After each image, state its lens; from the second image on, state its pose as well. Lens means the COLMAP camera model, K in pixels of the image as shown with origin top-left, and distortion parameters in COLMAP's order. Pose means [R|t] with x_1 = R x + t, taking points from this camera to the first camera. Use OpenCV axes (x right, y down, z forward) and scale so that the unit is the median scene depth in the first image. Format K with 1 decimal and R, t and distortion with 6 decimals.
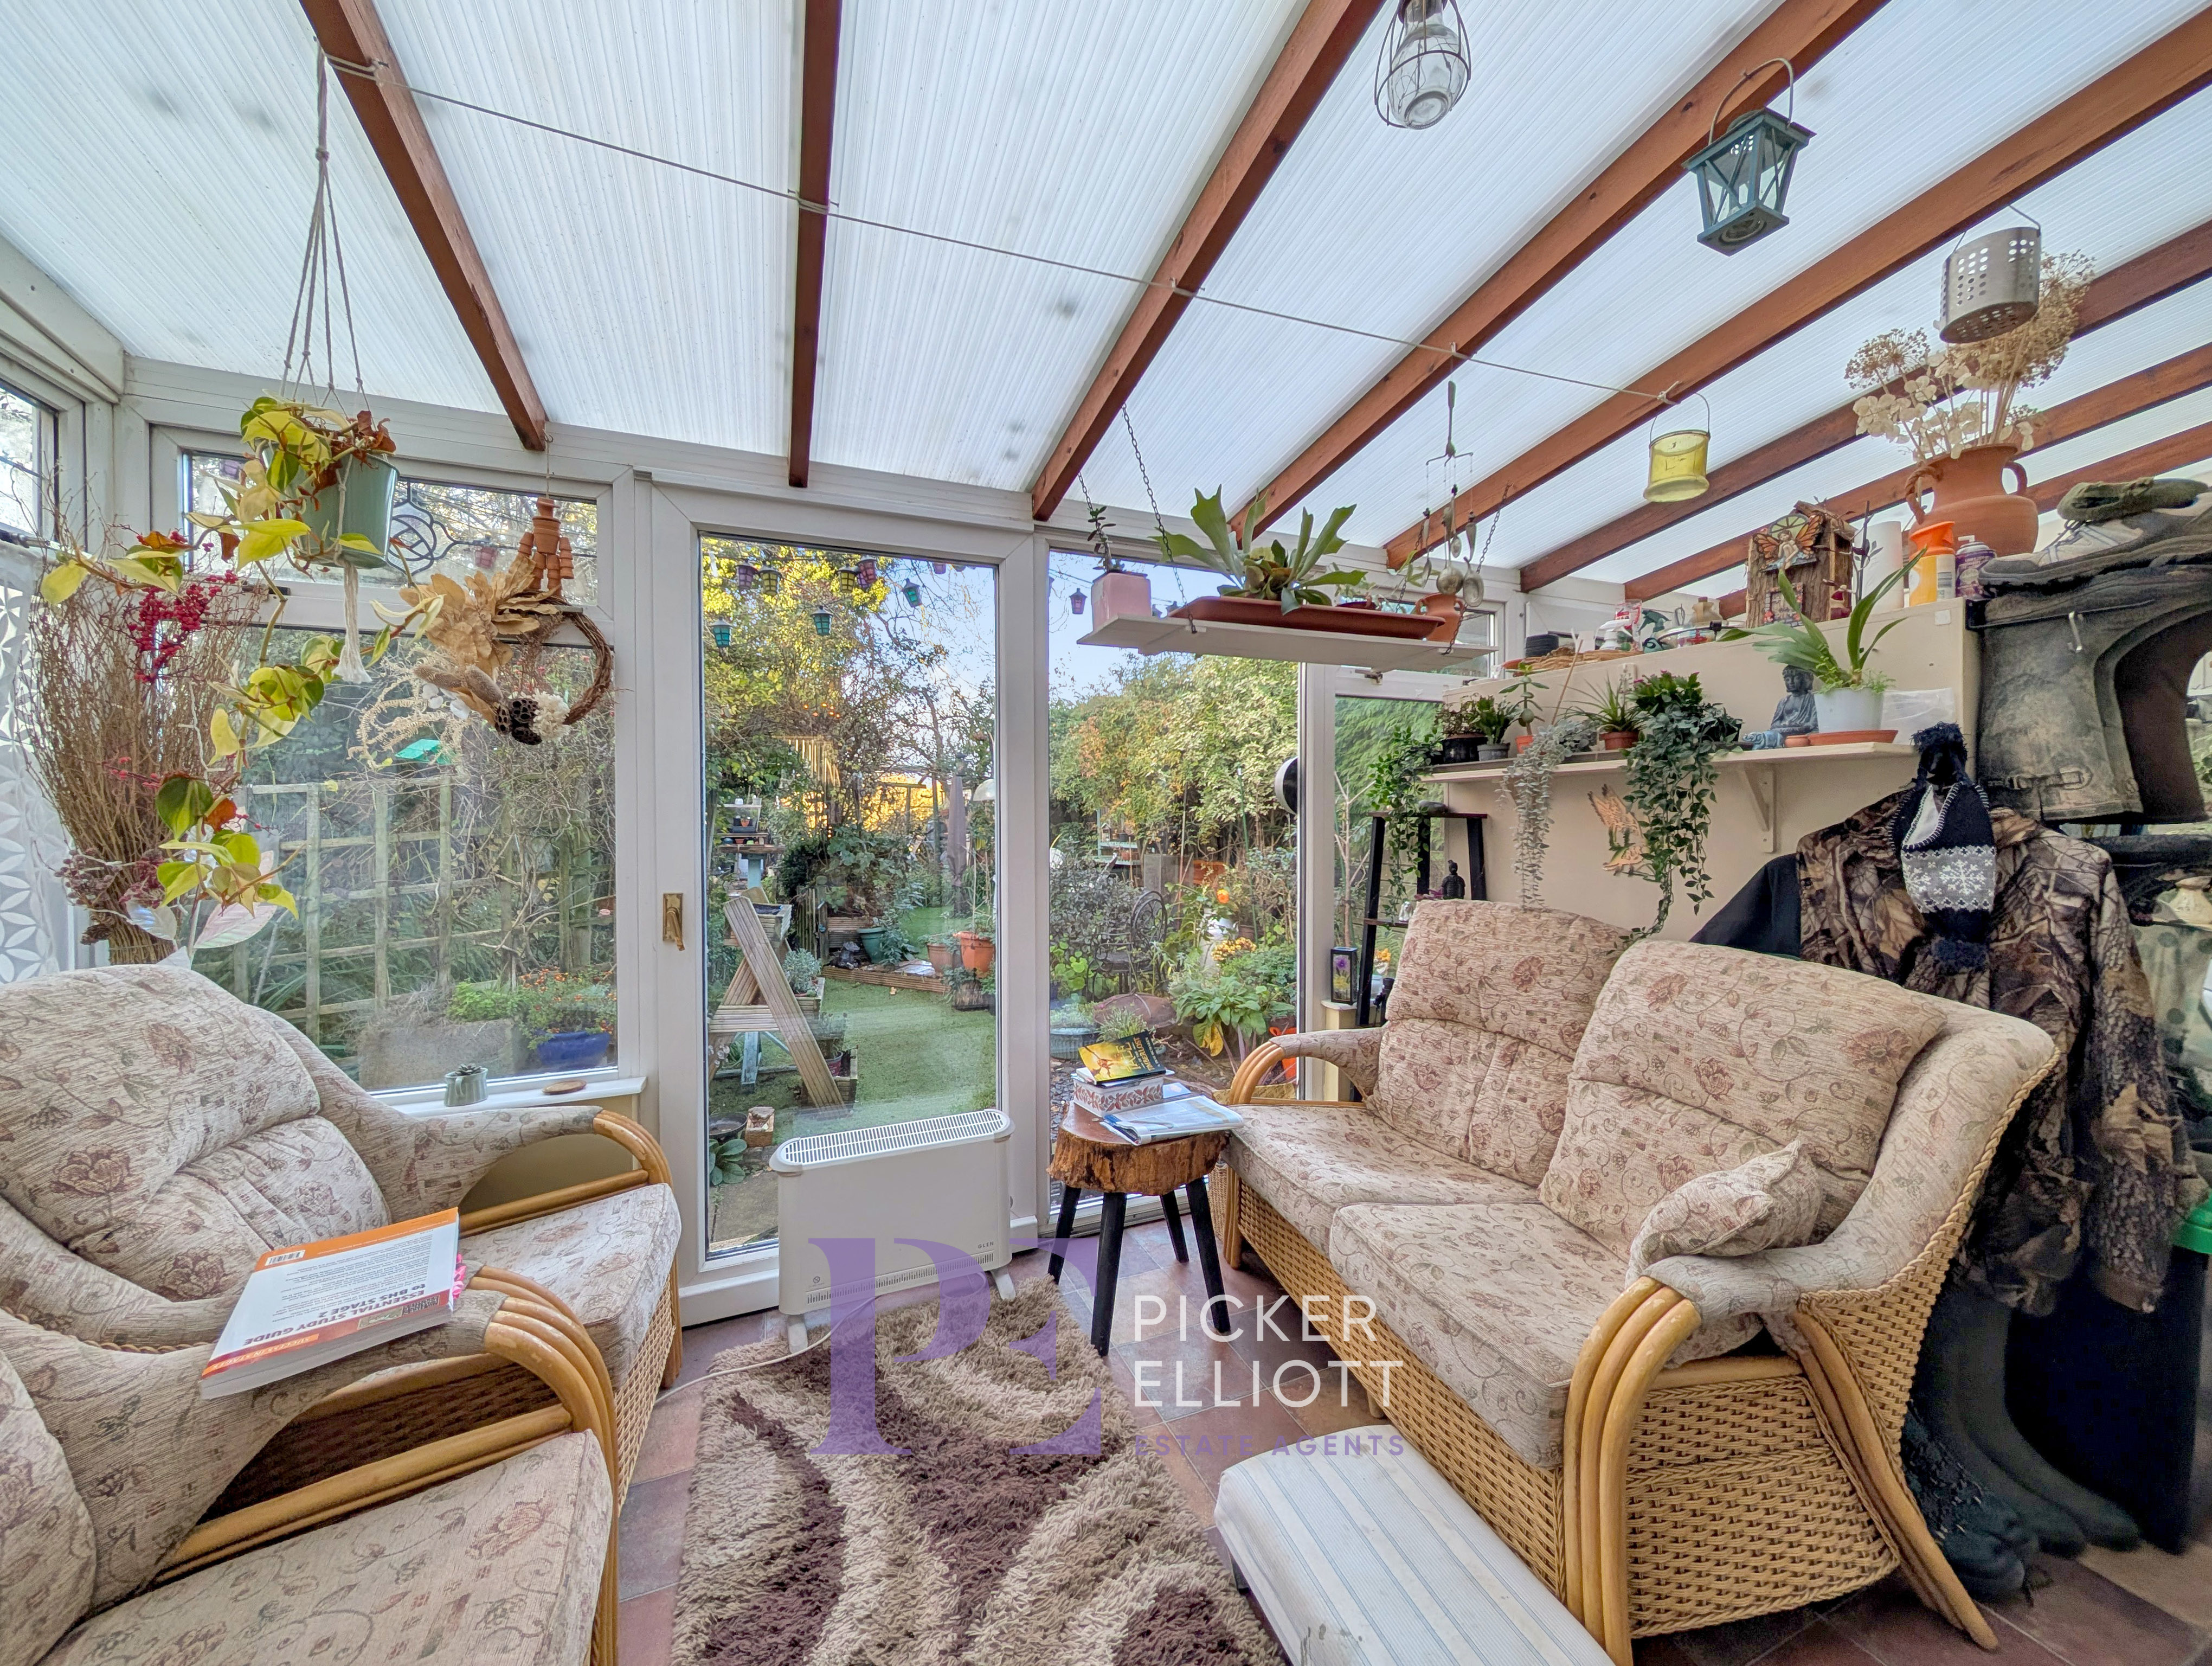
lens RADIAL K [[818.7, 0, 1101.8], [0, 818.7, 826.4], [0, 0, 1]] dist [0.000038, 0.000316]
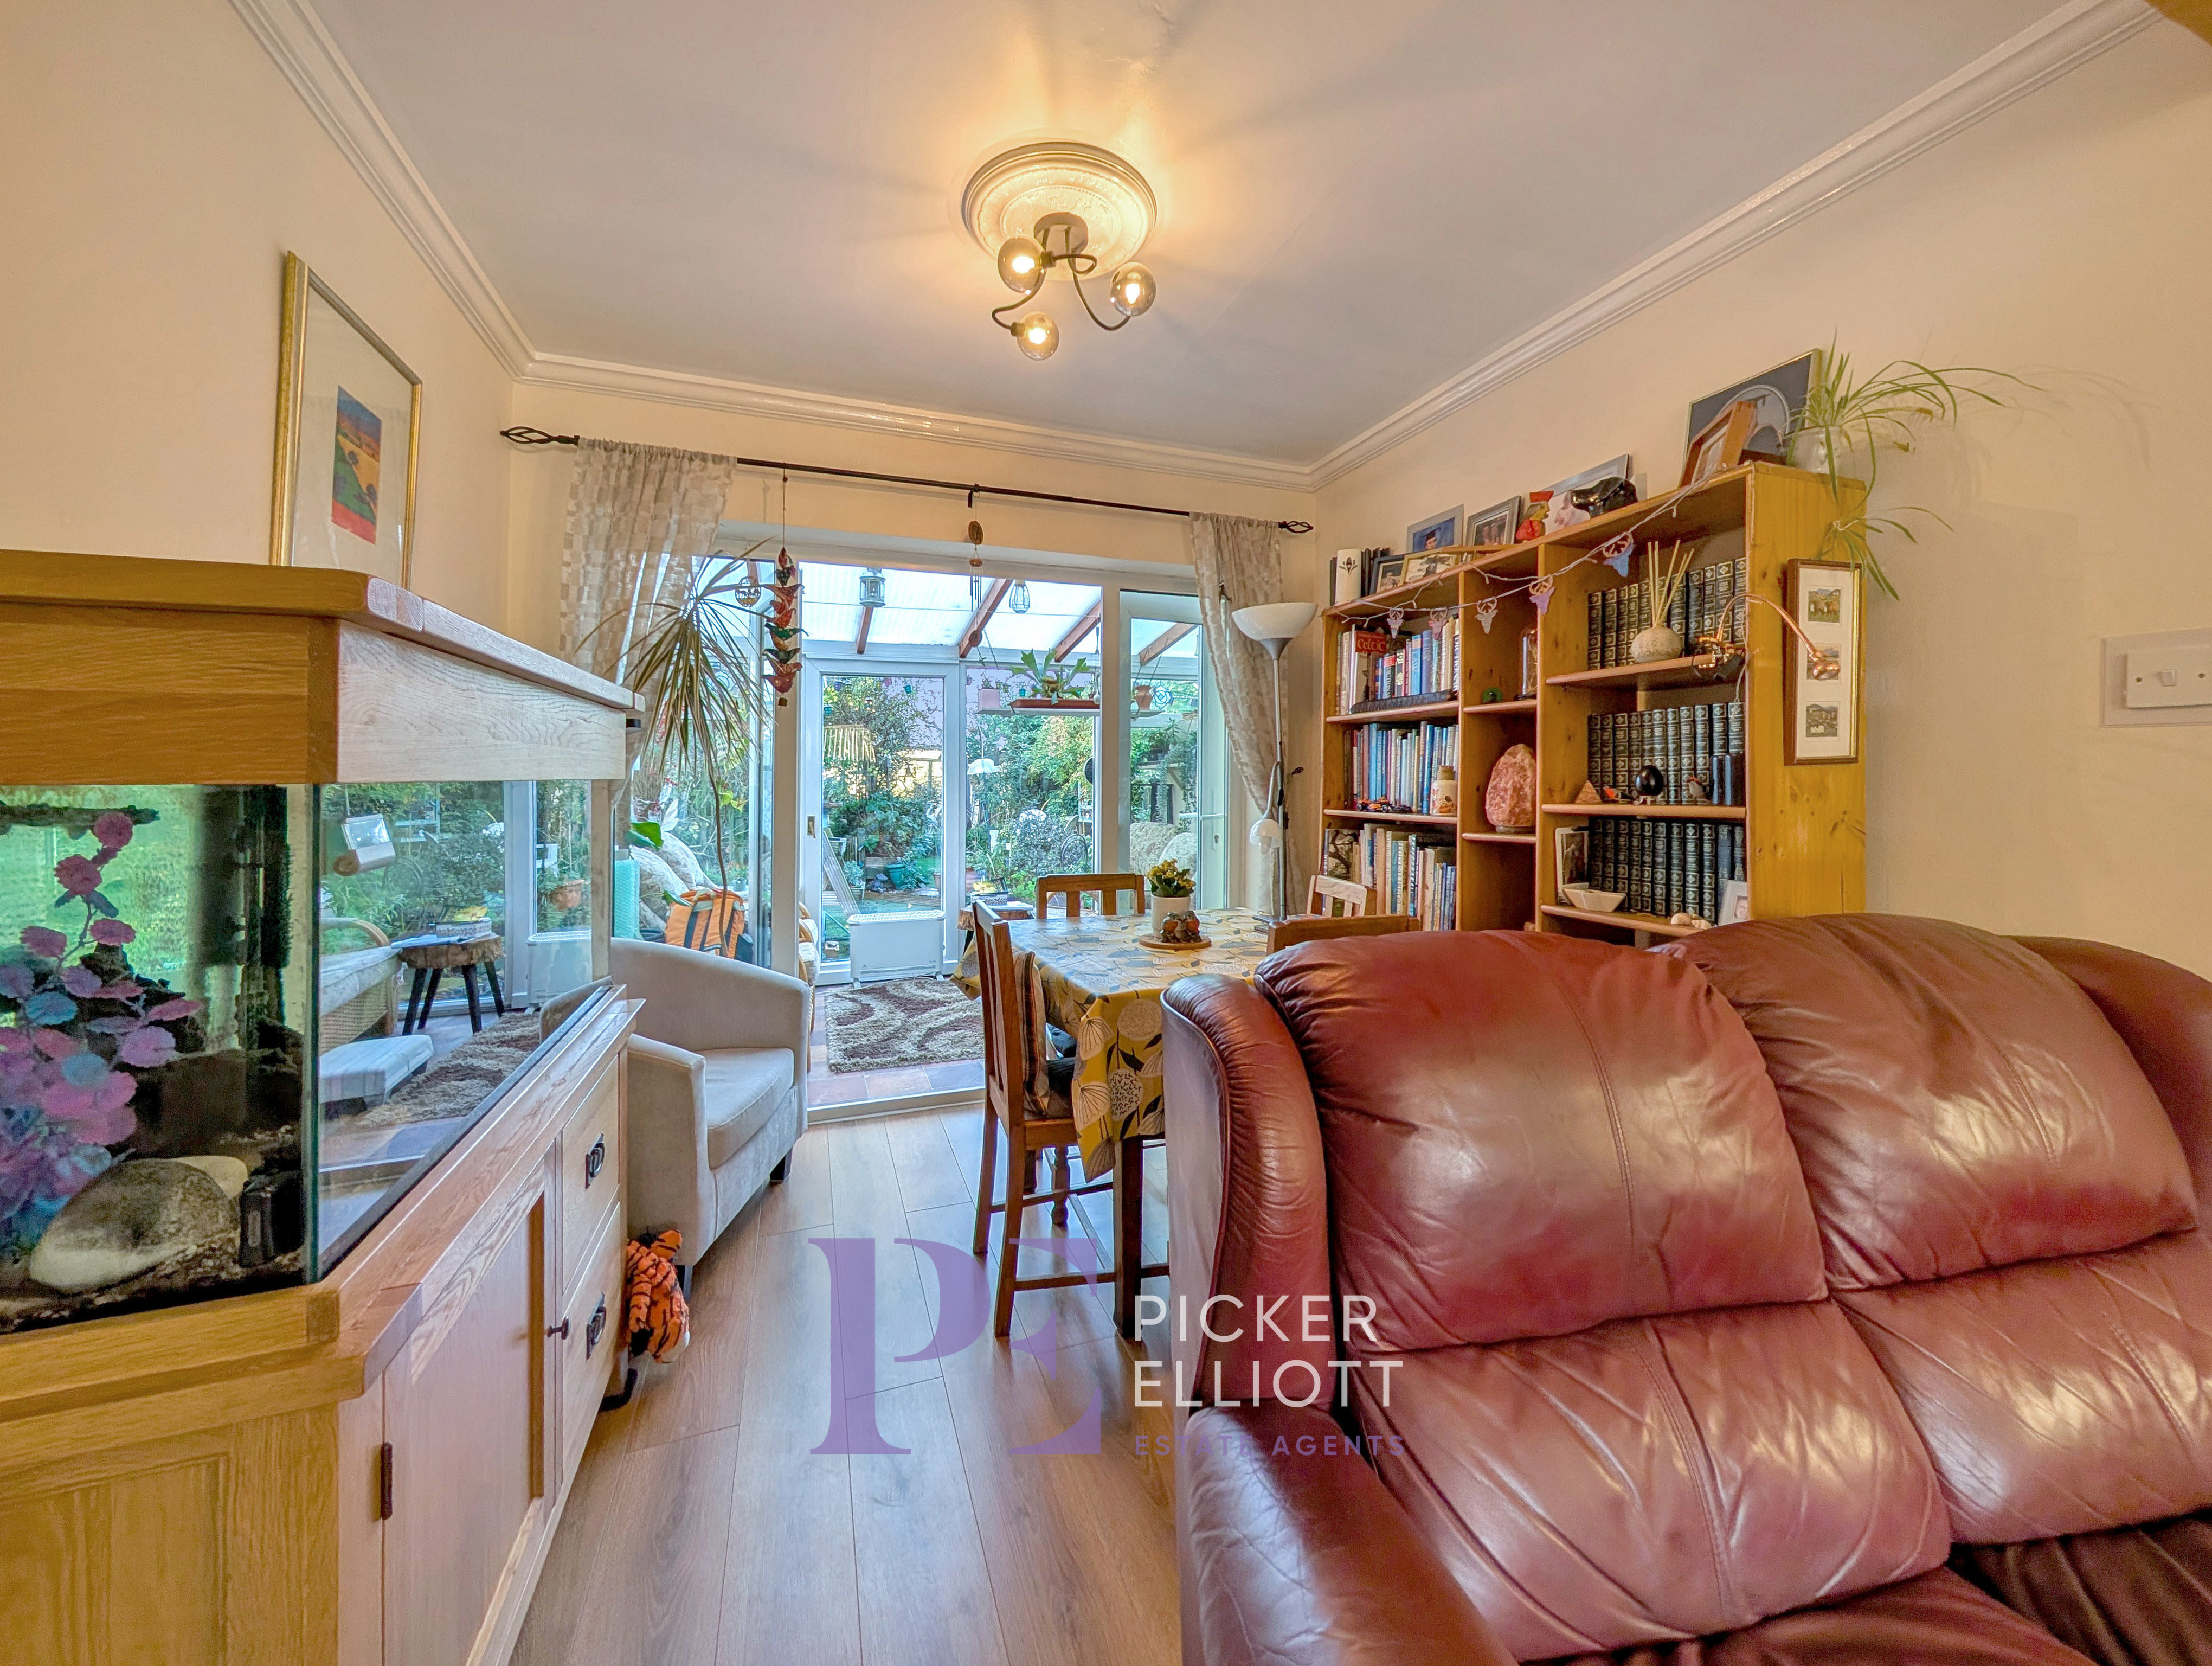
lens RADIAL K [[812.4, 0, 1107.5], [0, 812.4, 786.9], [0, 0, 1]] dist [-0.001399, -0.000056]
pose [[0.999591, 0.003397, -0.028381, 0.125430], [-0.003751, 0.999916, -0.012424, 0.006362], [0.028336, 0.012526, 0.999520, -0.400829]]
